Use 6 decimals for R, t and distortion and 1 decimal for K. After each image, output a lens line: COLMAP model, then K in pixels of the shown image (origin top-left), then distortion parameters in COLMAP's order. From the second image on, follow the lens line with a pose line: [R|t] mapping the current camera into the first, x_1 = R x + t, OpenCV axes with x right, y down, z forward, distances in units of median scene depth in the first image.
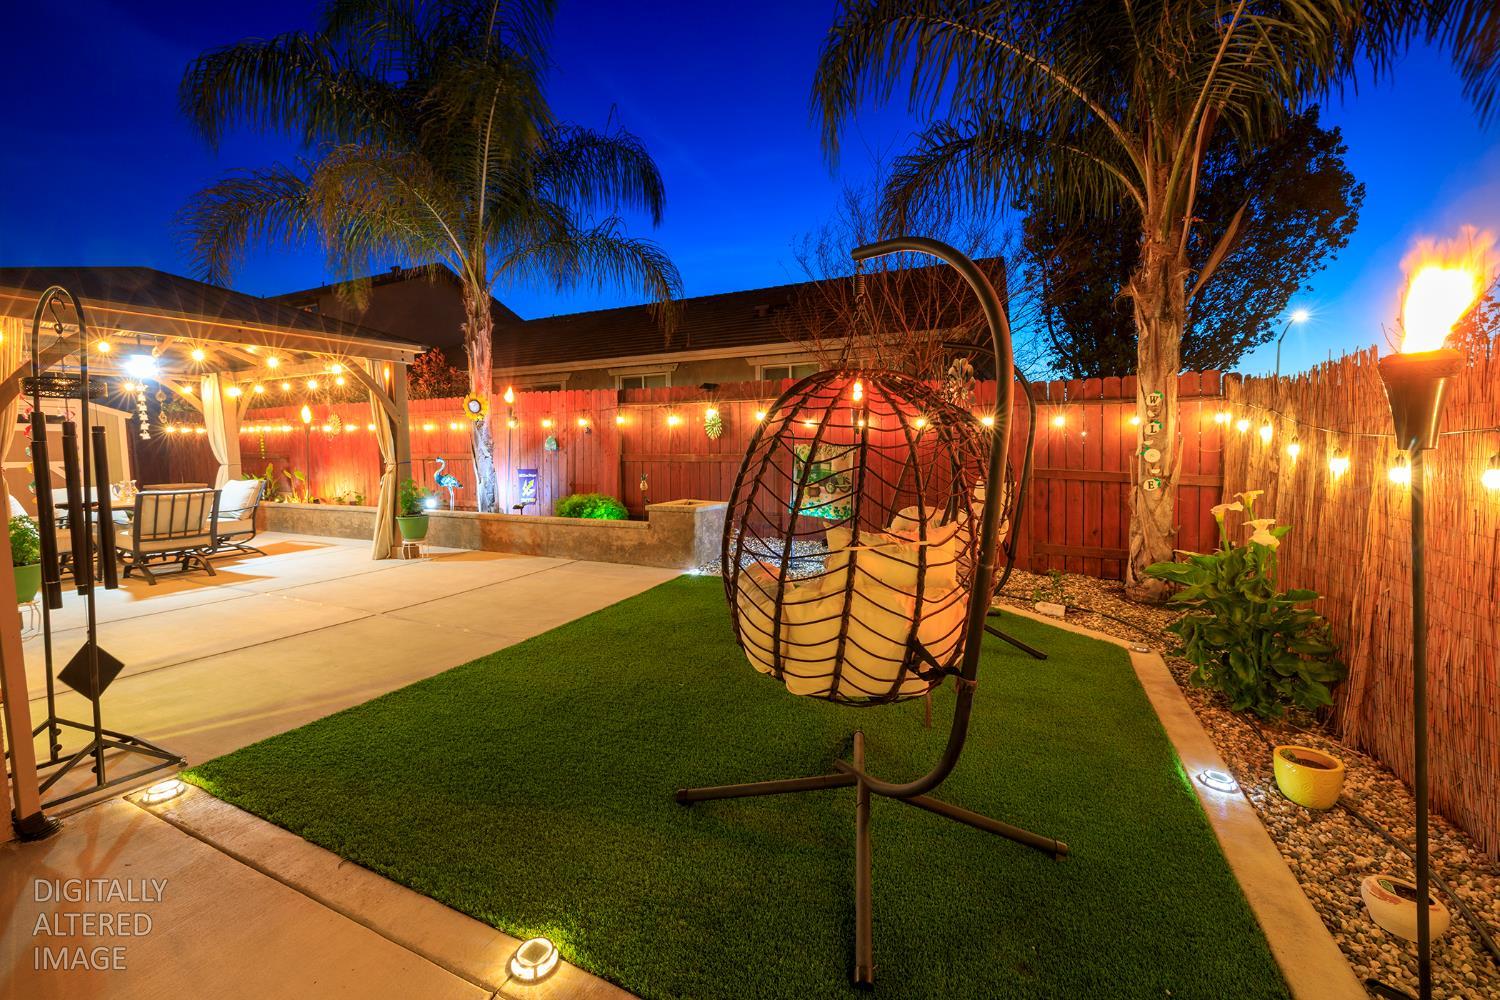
lens RADIAL K [[623.7, 0, 745.5], [0, 623.7, 494.1], [0, 0, 1]] dist [0.001202, -0.000137]
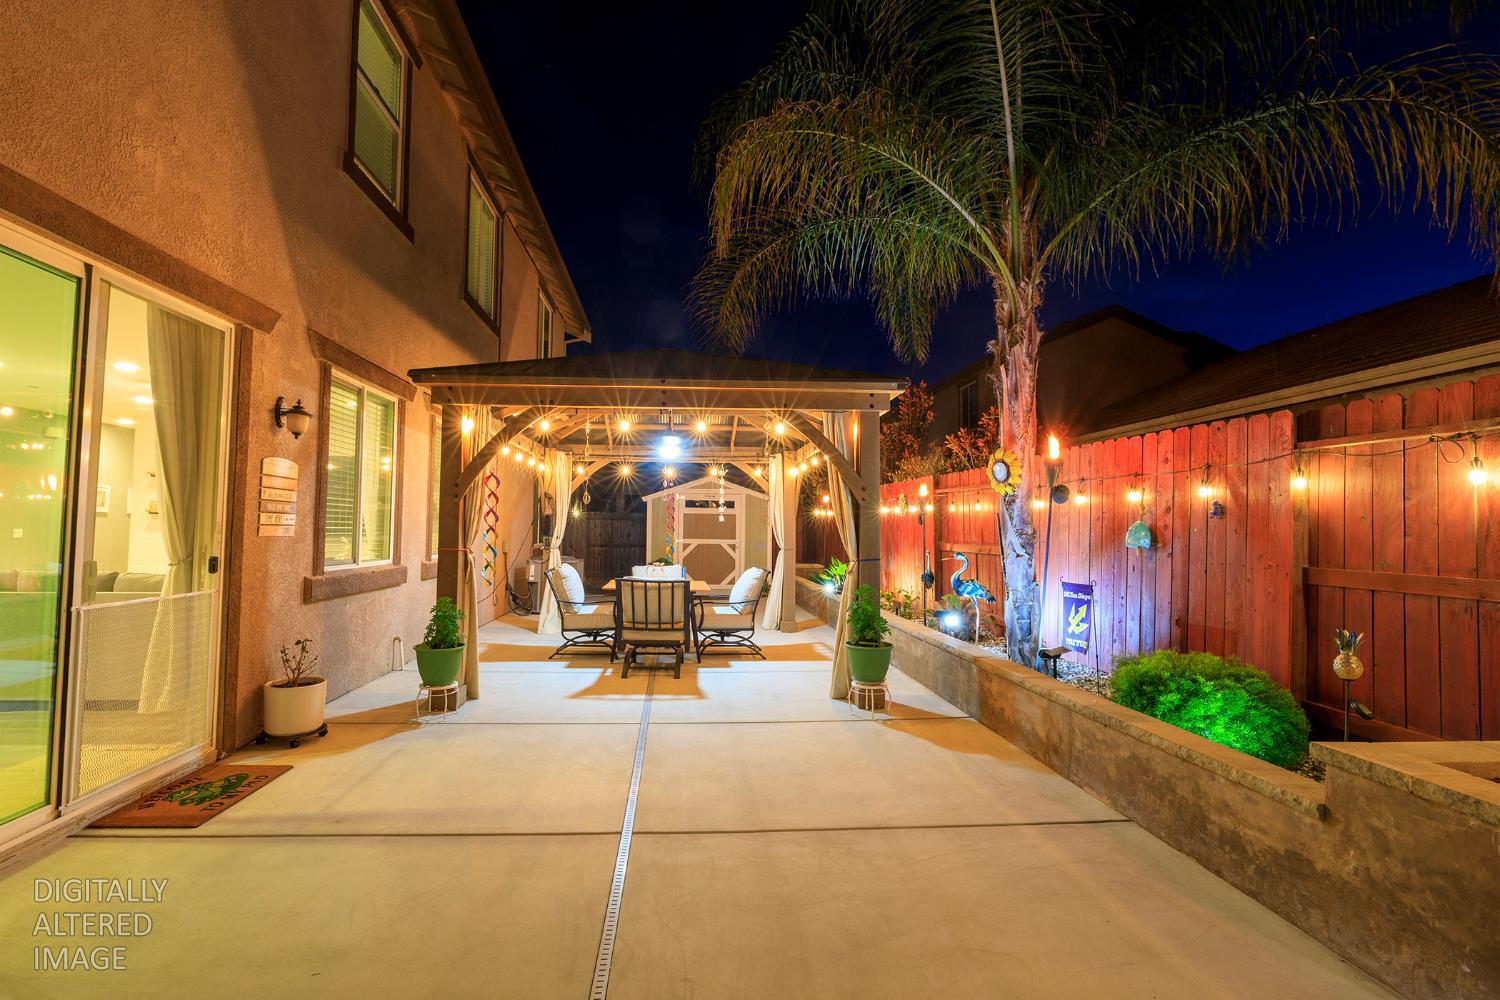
lens RADIAL K [[643.8, 0, 750.0], [0, 643.8, 500.0], [0, 0, 1]] dist [0.001490, -0.000005]
pose [[0.488994, -0.022390, -0.872000, -0.009784], [-0.085323, 0.993649, -0.073360, -0.046608], [0.868104, 0.110274, 0.483978, 0.490467]]
